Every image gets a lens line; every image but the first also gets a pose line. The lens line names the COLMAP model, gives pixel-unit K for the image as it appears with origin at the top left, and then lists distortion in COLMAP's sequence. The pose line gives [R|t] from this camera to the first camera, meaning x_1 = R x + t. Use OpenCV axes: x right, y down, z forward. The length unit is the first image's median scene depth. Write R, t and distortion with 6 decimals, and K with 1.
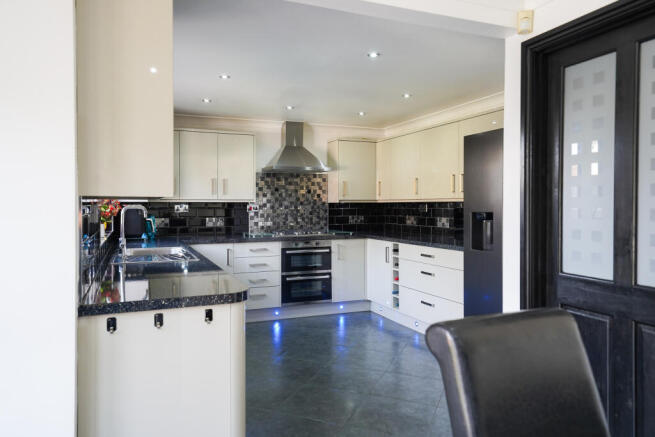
lens RADIAL K [[461.6, 0, 327.5], [0, 461.6, 218.5], [0, 0, 1]] dist [-0.001920, -0.001099]
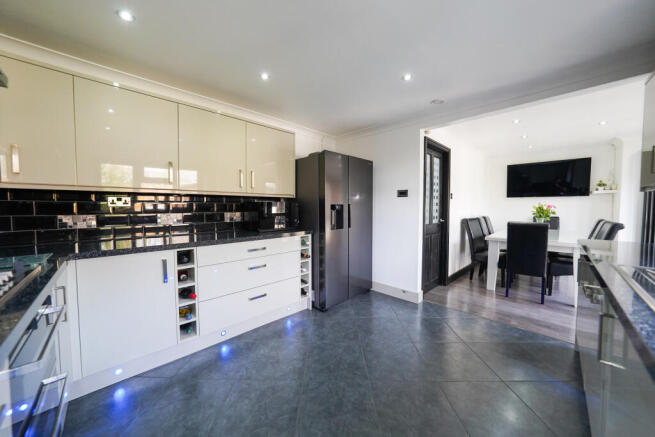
lens RADIAL K [[233.5, 0, 326.2], [0, 233.5, 216.4], [0, 0, 1]] dist [-0.007615, 0.000078]
pose [[-0.369542, -0.050065, 0.927864, -0.301691], [0.014079, 0.998131, 0.059464, -0.019699], [-0.929107, 0.035038, -0.368147, 1.023203]]
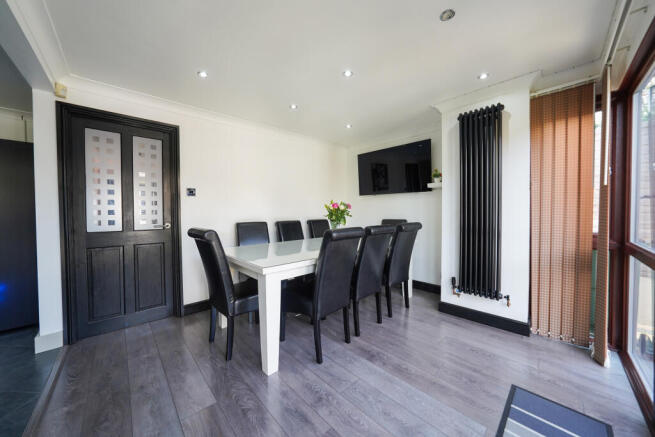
lens RADIAL K [[233.5, 0, 326.2], [0, 233.5, 216.4], [0, 0, 1]] dist [-0.007615, 0.000078]
pose [[-0.351850, -0.021772, 0.935803, -0.363660], [0.016793, 0.999422, 0.029566, 0.019222], [-0.935906, 0.026118, -0.351281, 0.182328]]
